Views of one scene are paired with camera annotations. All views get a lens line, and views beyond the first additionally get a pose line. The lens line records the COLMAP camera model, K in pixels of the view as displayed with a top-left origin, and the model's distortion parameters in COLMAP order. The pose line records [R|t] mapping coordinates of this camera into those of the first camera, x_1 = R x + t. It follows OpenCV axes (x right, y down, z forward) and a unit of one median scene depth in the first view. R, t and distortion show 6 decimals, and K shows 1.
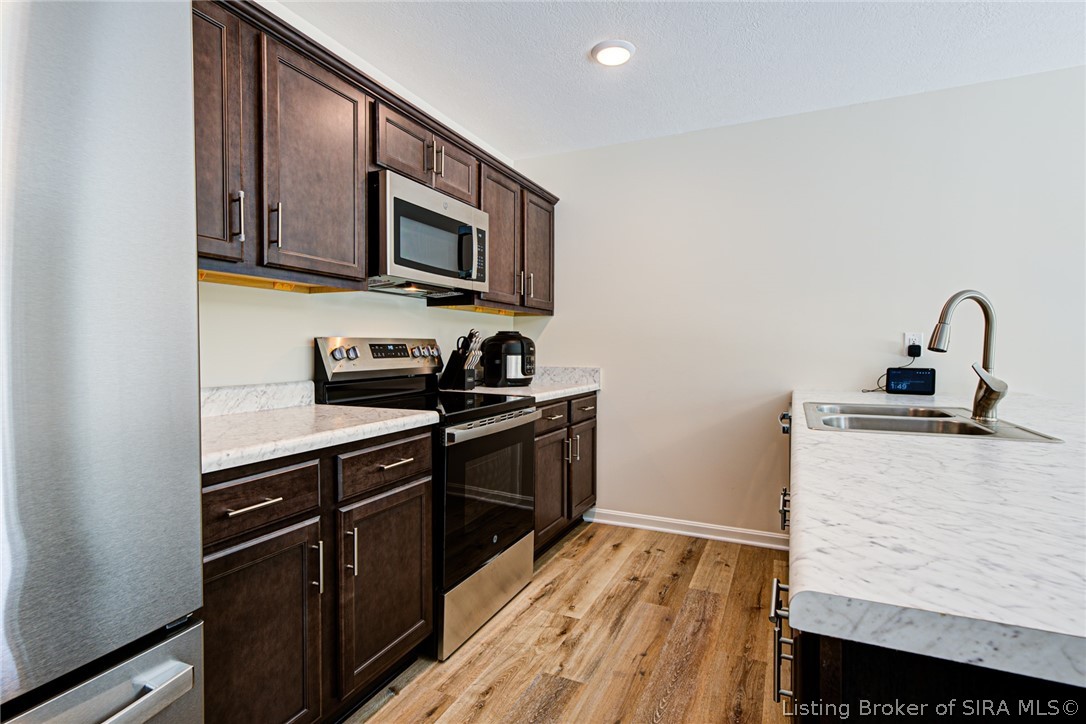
lens RADIAL K [[556.2, 0, 546.9], [0, 556.2, 349.3], [0, 0, 1]] dist [0.047757, 0.000427]
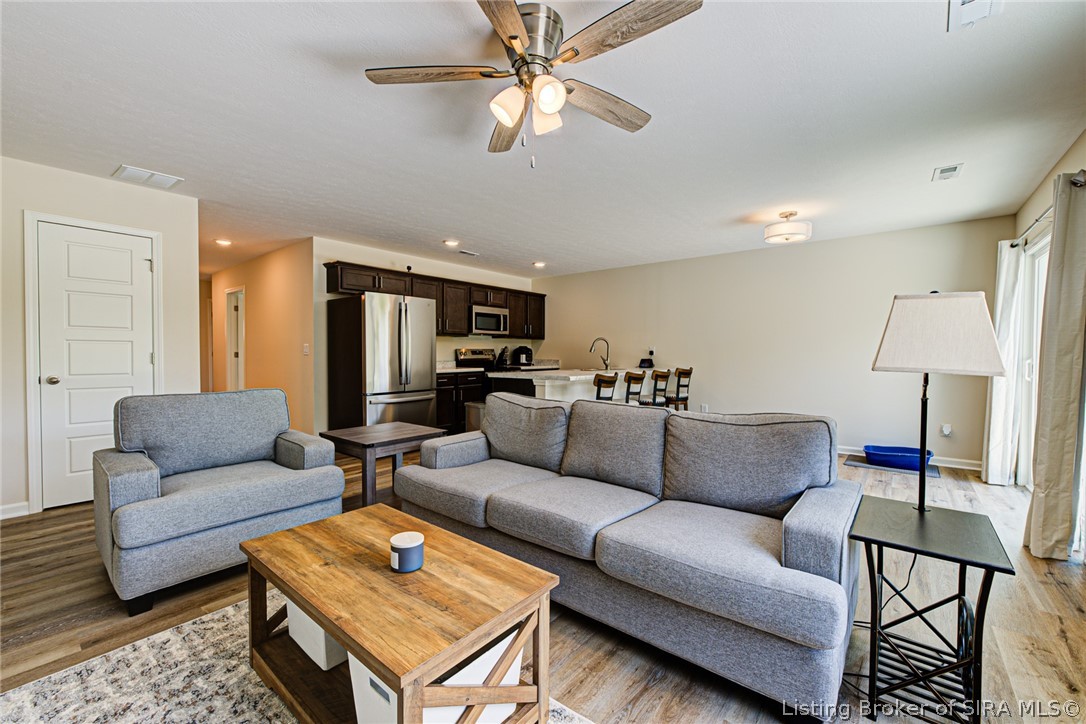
lens RADIAL K [[443.3, 0, 540.7], [0, 443.3, 362.7], [0, 0, 1]] dist [-0.002941, 0.000998]
pose [[0.969221, 0.005879, -0.246122, 0.806718], [-0.000794, 0.999784, 0.020755, 0.007000], [0.246191, -0.019921, 0.969017, -1.616496]]
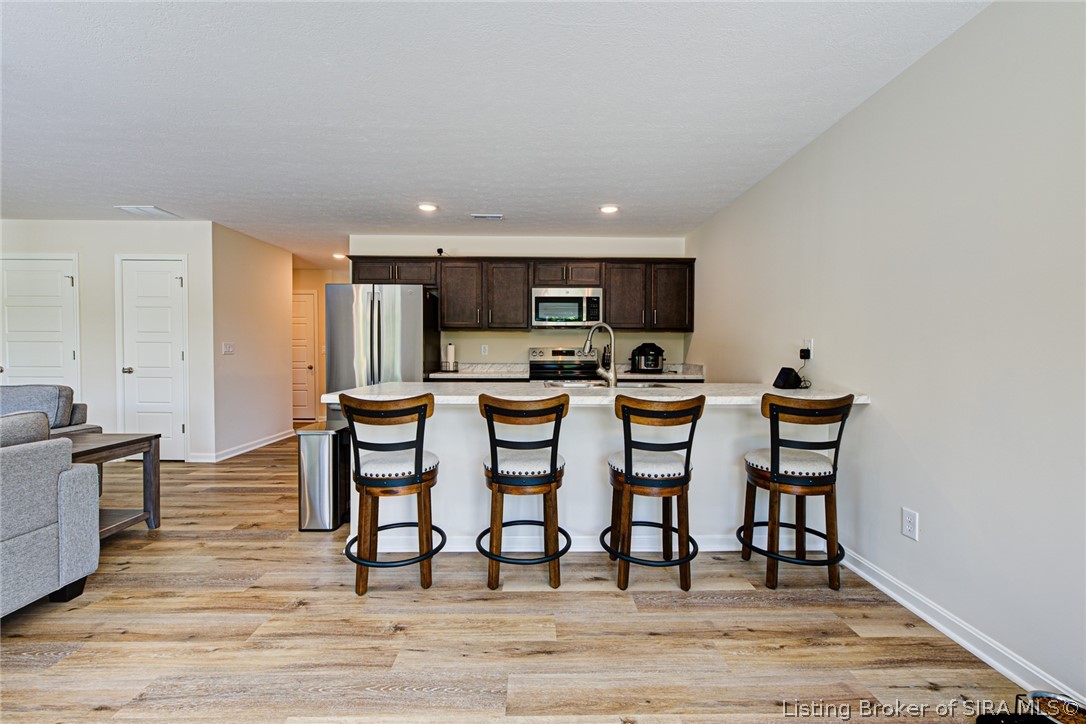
lens RADIAL K [[443.3, 0, 552.2], [0, 443.3, 363.7], [0, 0, 1]] dist [-0.002941, 0.000998]
pose [[0.442751, 0.024196, -0.896318, 1.553376], [-0.004624, 0.999684, 0.024702, 0.002211], [0.896632, -0.006793, 0.442723, 0.101707]]
